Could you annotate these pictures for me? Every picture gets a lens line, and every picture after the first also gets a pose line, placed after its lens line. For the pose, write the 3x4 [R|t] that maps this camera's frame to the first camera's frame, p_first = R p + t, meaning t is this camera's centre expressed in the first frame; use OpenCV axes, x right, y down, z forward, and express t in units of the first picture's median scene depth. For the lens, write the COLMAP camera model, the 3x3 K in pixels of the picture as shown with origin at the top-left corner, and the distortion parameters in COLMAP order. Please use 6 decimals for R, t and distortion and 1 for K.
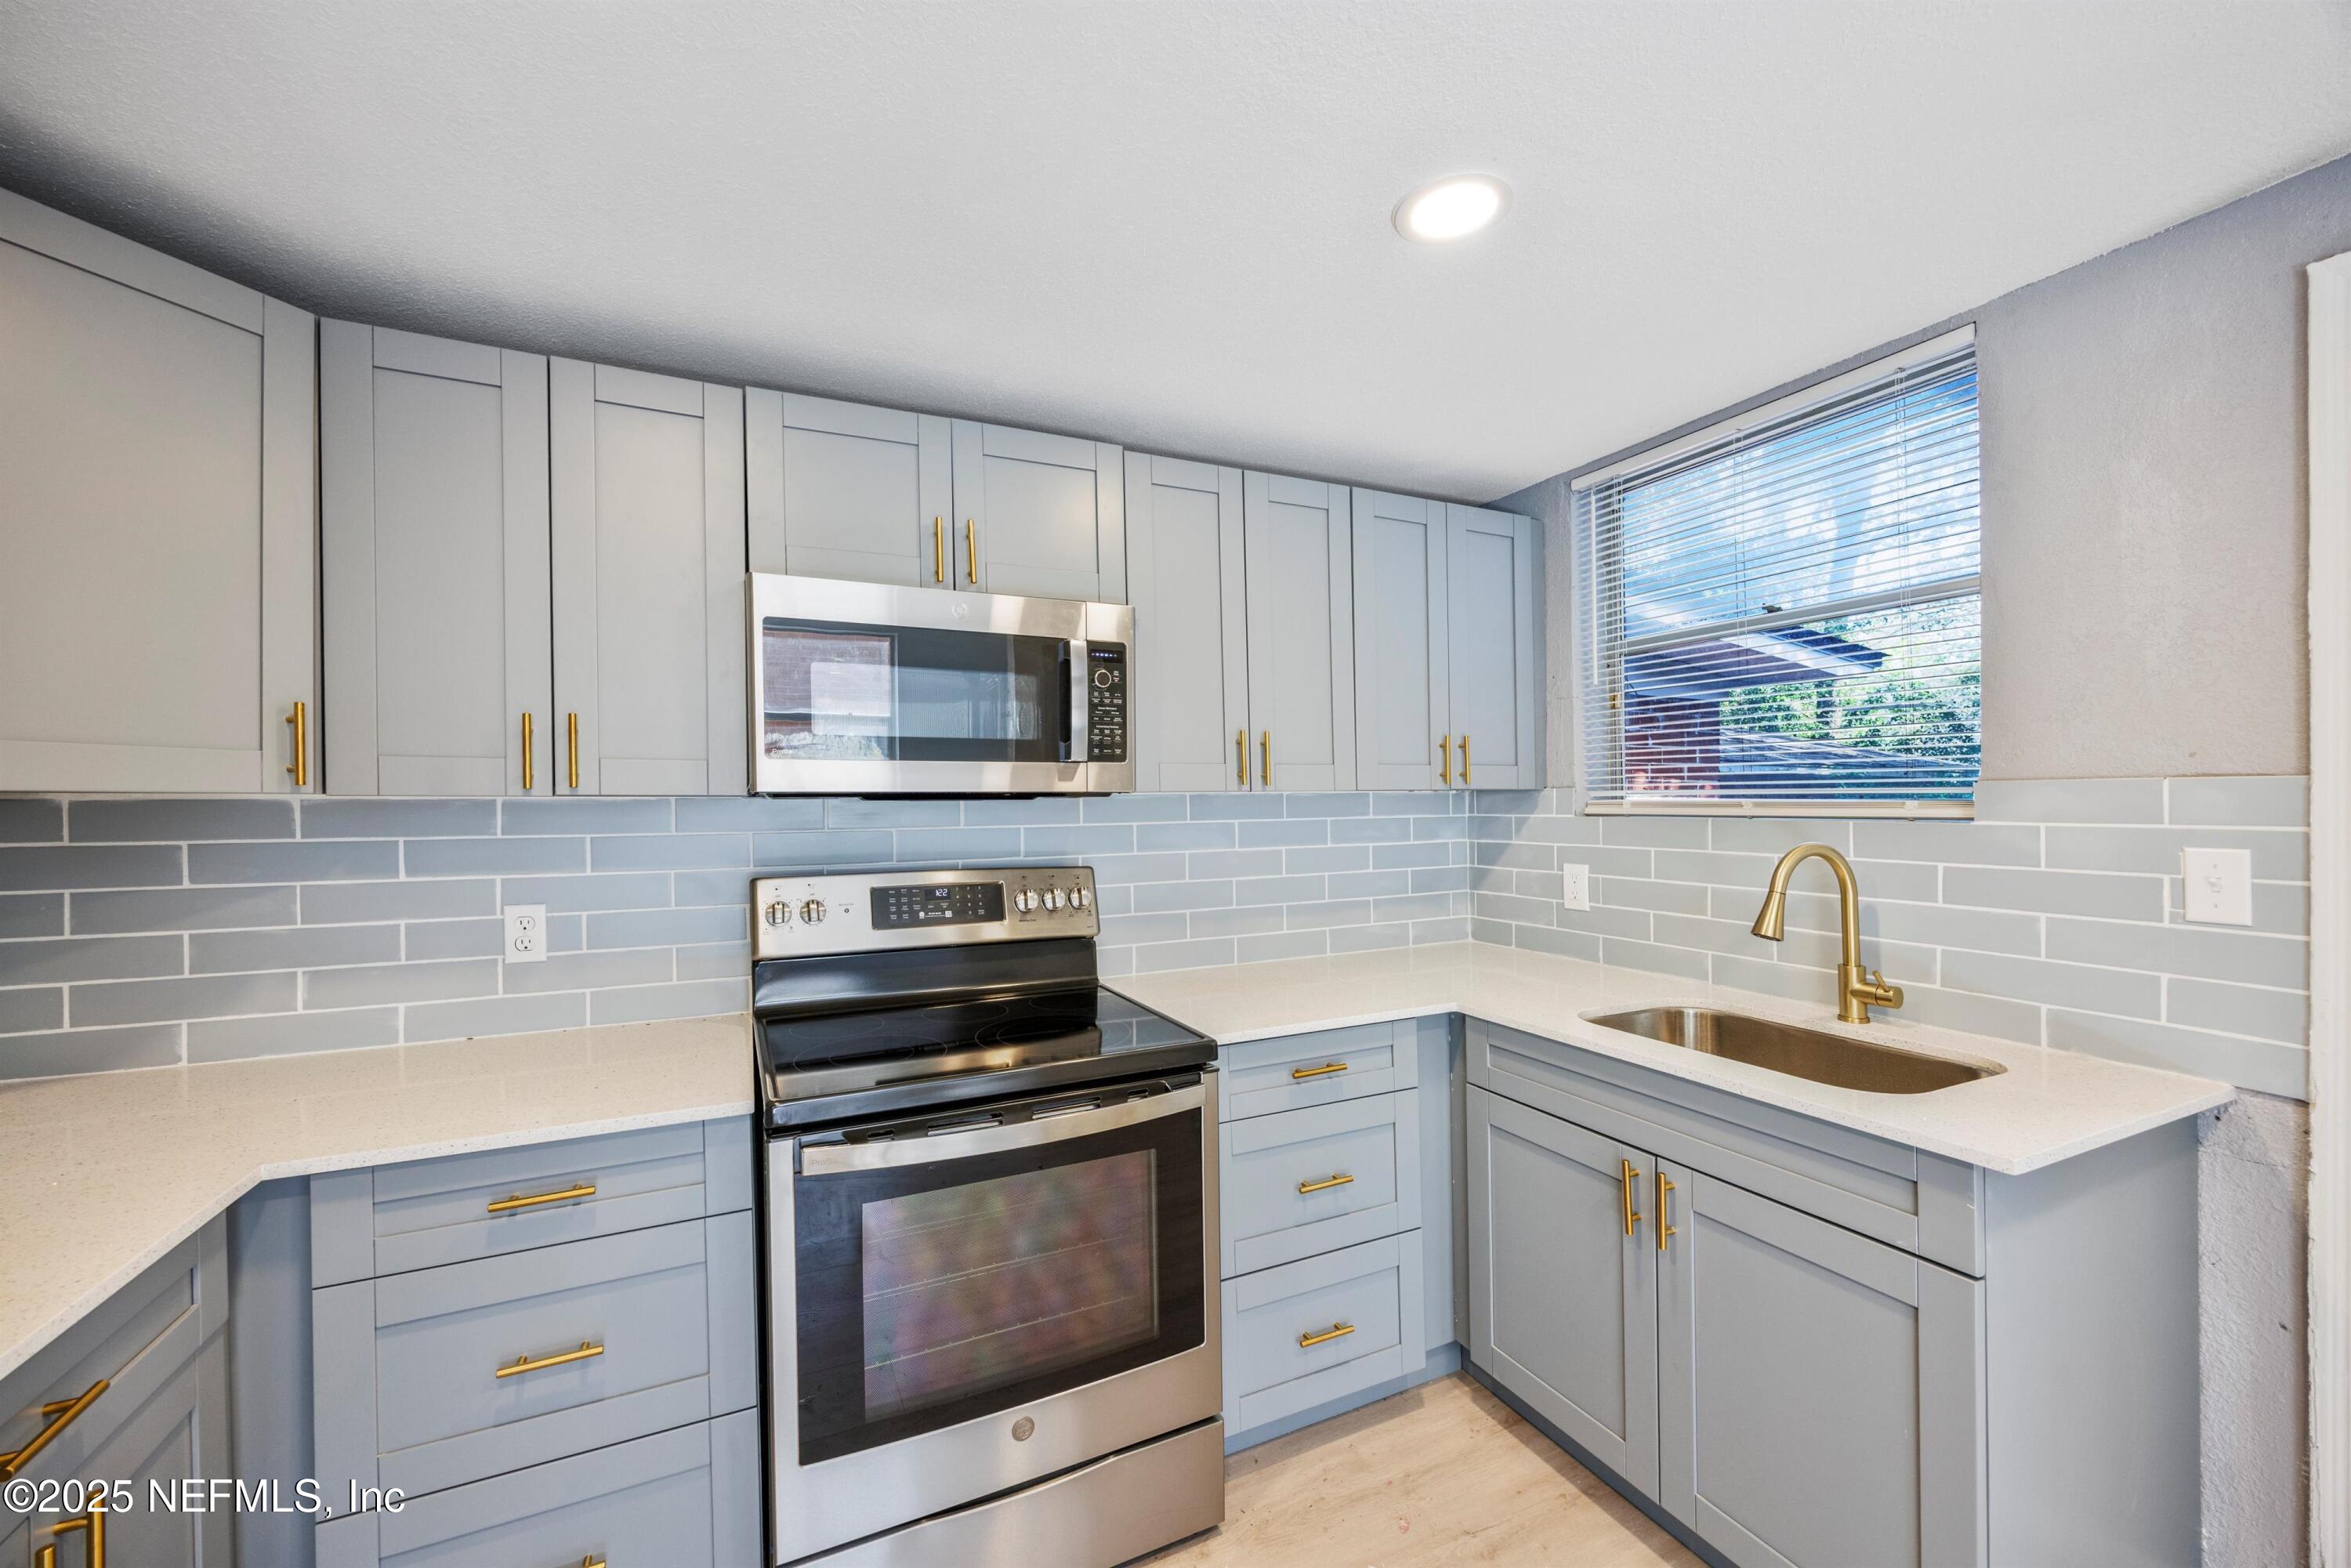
lens RADIAL K [[901.7, 0, 1155.9], [0, 901.7, 799.4], [0, 0, 1]] dist [0.000475, -0.000782]
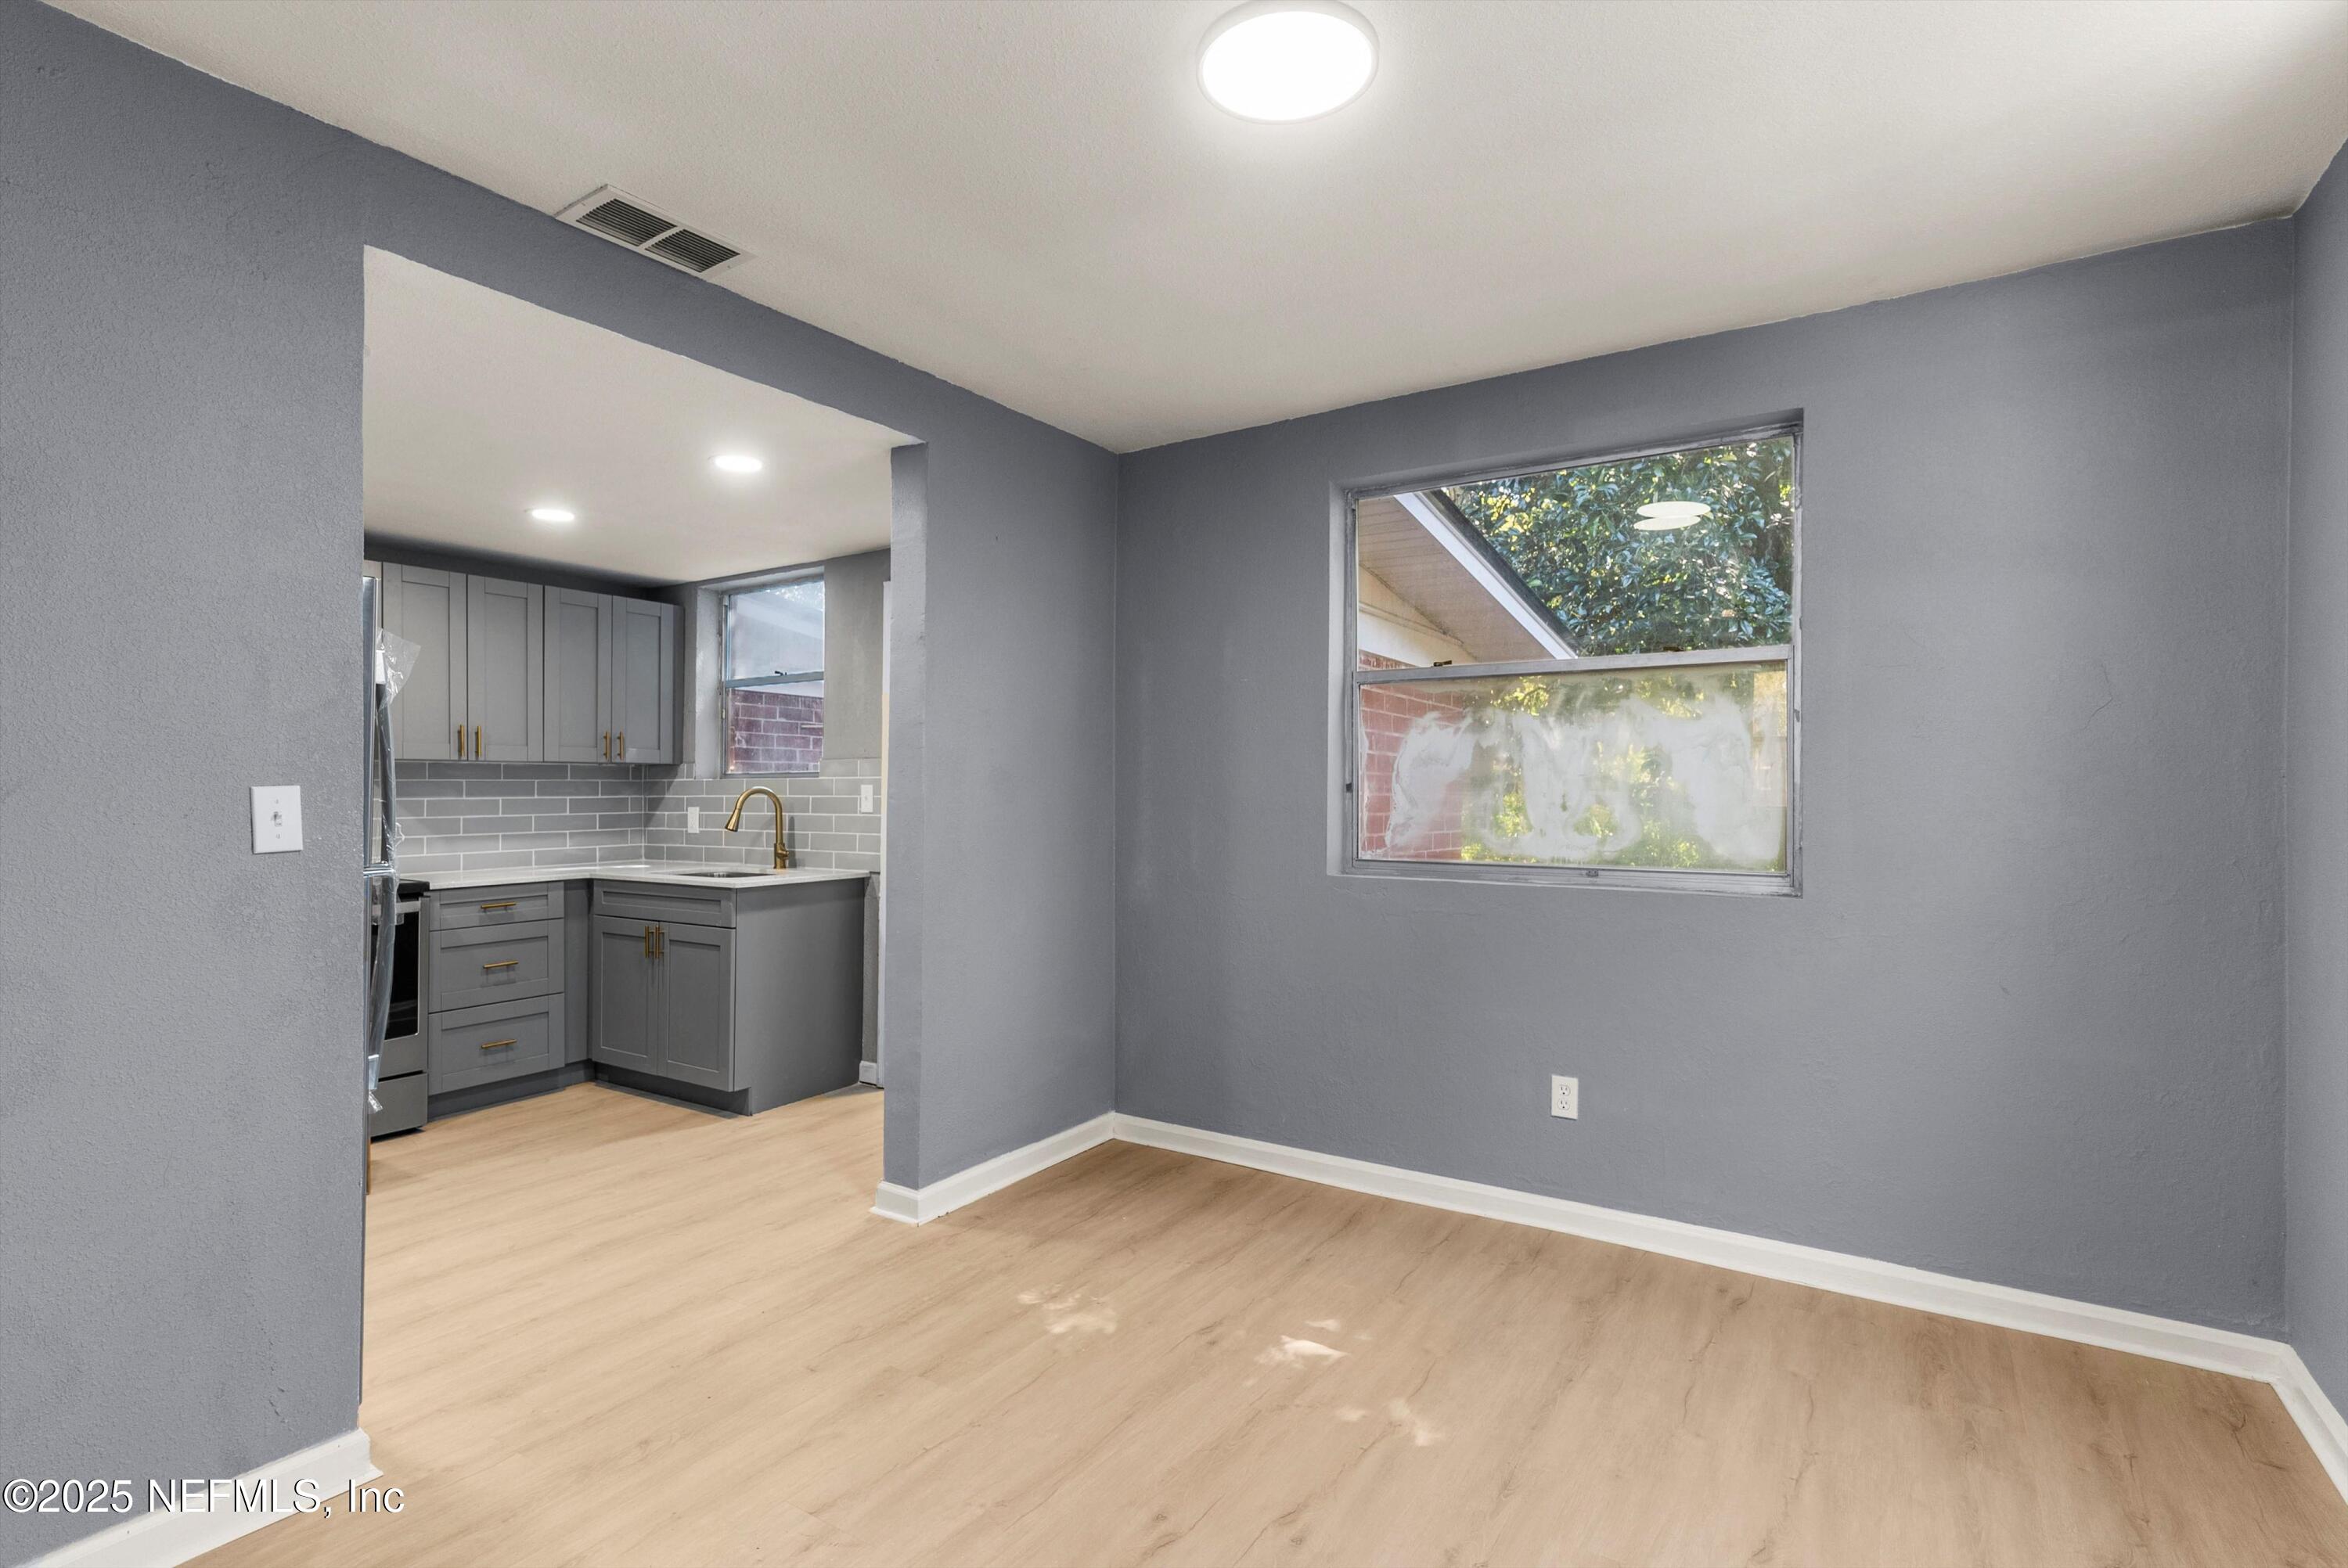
lens RADIAL K [[1148.8, 0, 1186.7], [0, 1148.8, 751.8], [0, 0, 1]] dist [0.003877, 0.000419]
pose [[0.835647, 0.023835, 0.548749, 0.056522], [-0.004991, 0.999346, -0.035806, 0.054952], [-0.549244, 0.027183, 0.835220, -1.885010]]
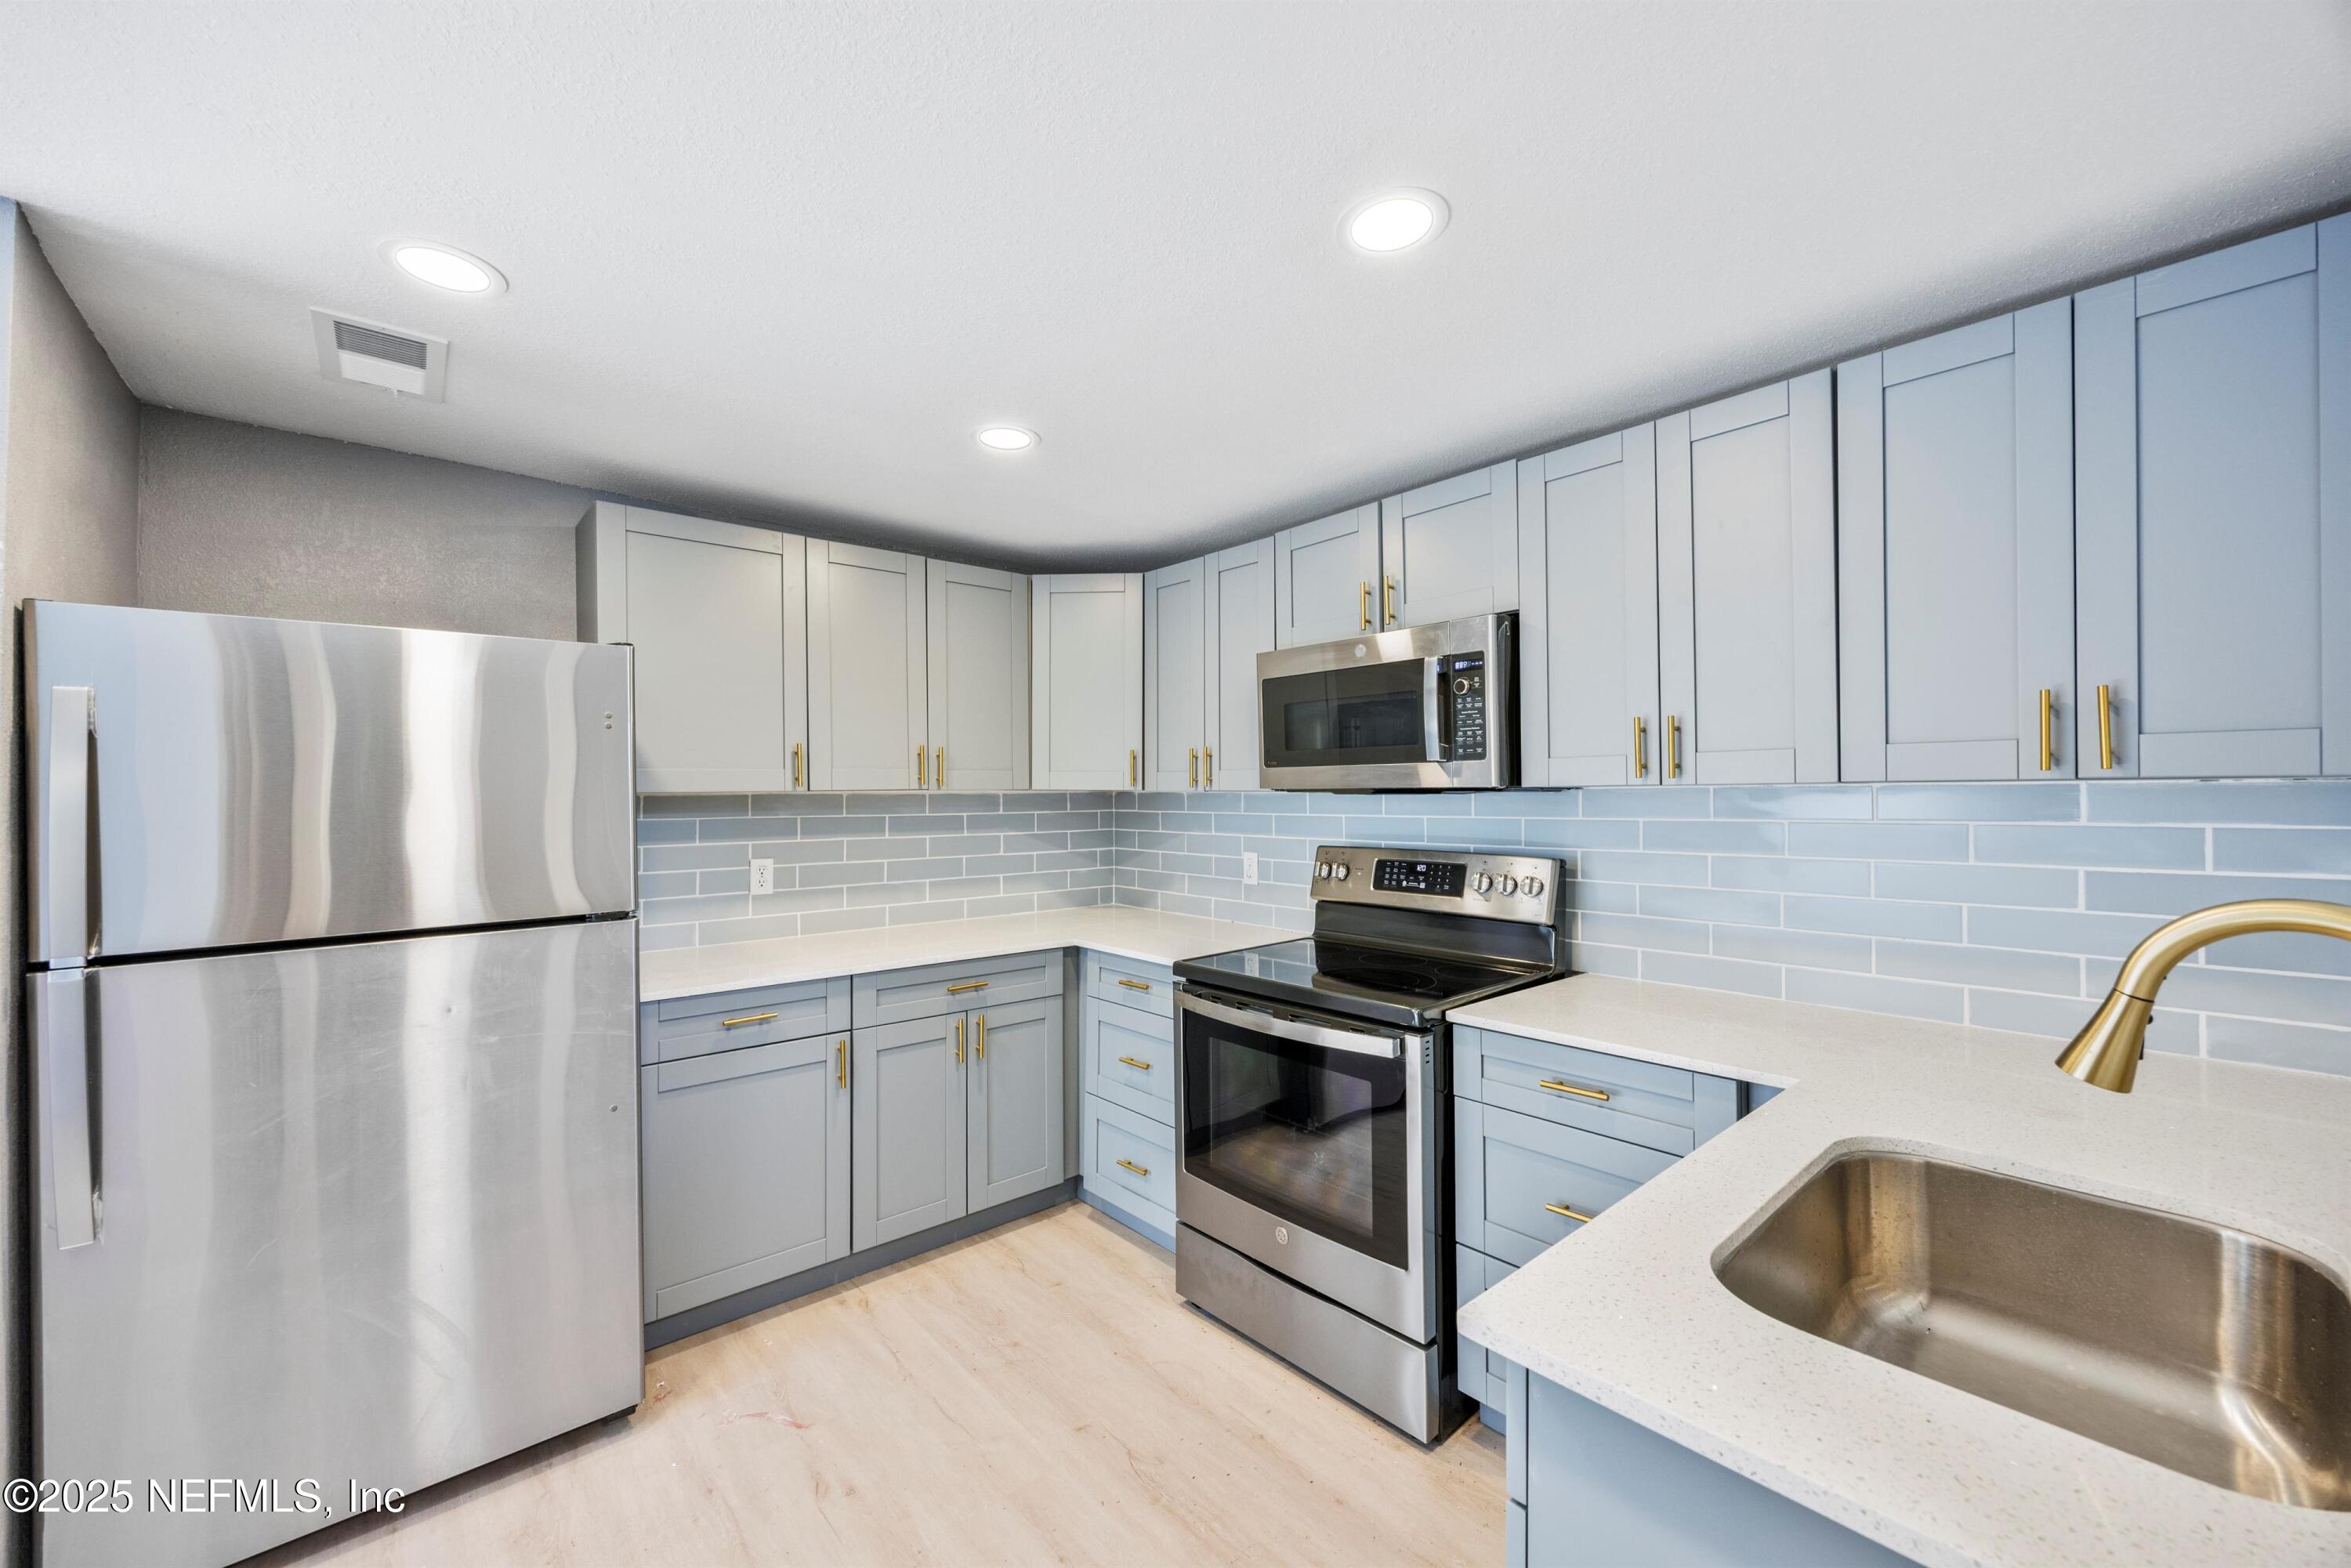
lens RADIAL K [[901.7, 0, 1181.2], [0, 901.7, 792.9], [0, 0, 1]] dist [0.000475, -0.000782]
pose [[0.290564, 0.003263, -0.956850, 0.961207], [0.001626, 0.999991, 0.003904, -0.006593], [0.956854, -0.002690, 0.290556, 0.357360]]
